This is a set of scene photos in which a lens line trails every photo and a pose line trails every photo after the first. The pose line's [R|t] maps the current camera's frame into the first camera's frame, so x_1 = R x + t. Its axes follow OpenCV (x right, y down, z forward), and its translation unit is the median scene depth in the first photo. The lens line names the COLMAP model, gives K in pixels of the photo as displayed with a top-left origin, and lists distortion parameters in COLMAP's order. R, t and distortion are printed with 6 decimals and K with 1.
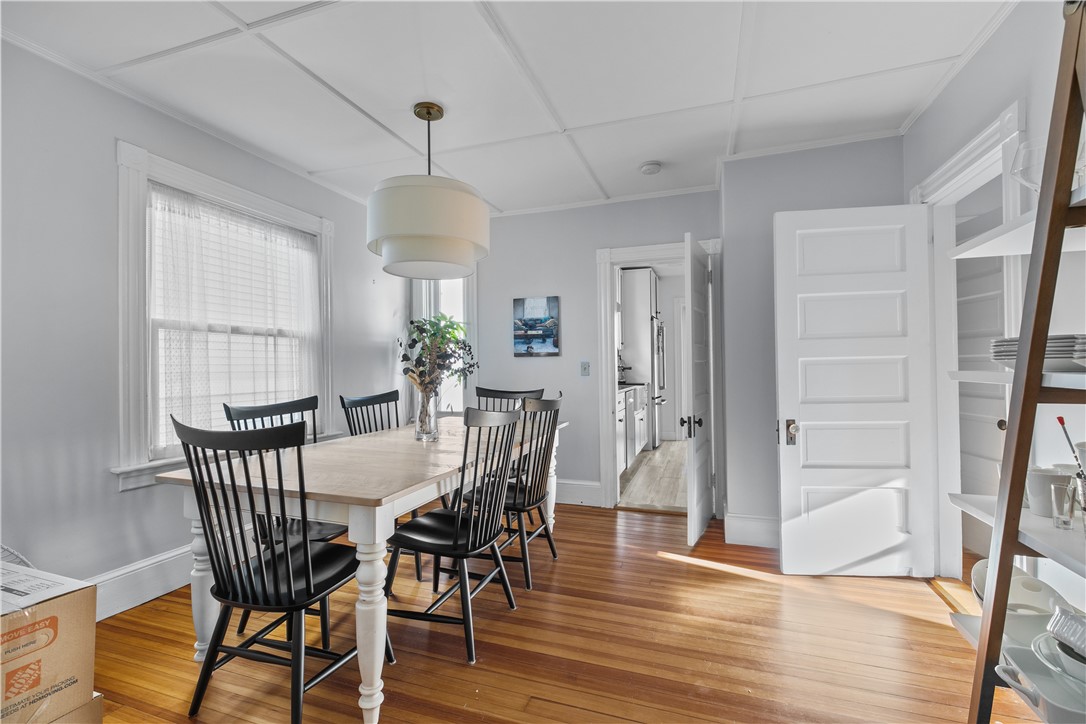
lens RADIAL K [[481.0, 0, 544.5], [0, 481.0, 363.8], [0, 0, 1]] dist [-0.004097, -0.000947]
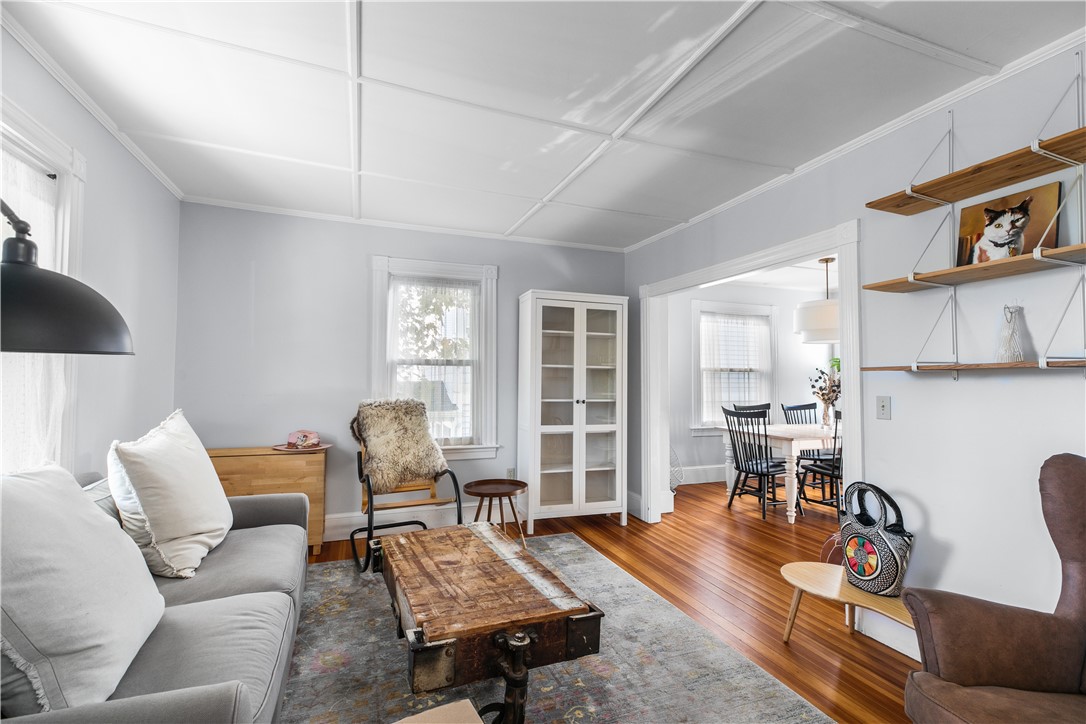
lens RADIAL K [[481.0, 0, 544.8], [0, 481.0, 365.8], [0, 0, 1]] dist [-0.004097, -0.000947]
pose [[0.640882, -0.008970, -0.767587, 0.476664], [-0.004893, 0.999864, -0.015770, -0.054714], [0.767624, 0.013862, 0.640751, -1.034140]]
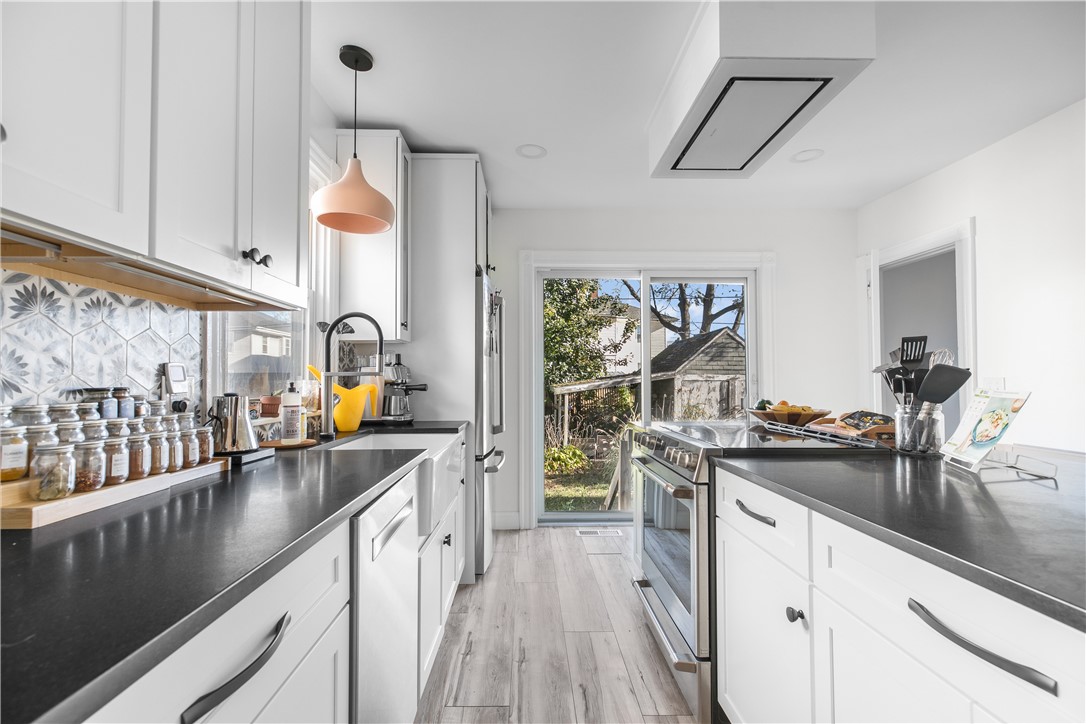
lens RADIAL K [[481.0, 0, 541.0], [0, 481.0, 369.3], [0, 0, 1]] dist [-0.004097, -0.000947]
pose [[0.937229, 0.013244, 0.348462, 0.174731], [-0.005884, 0.999737, -0.022172, 0.002394], [-0.348664, 0.018730, 0.937060, 0.792904]]
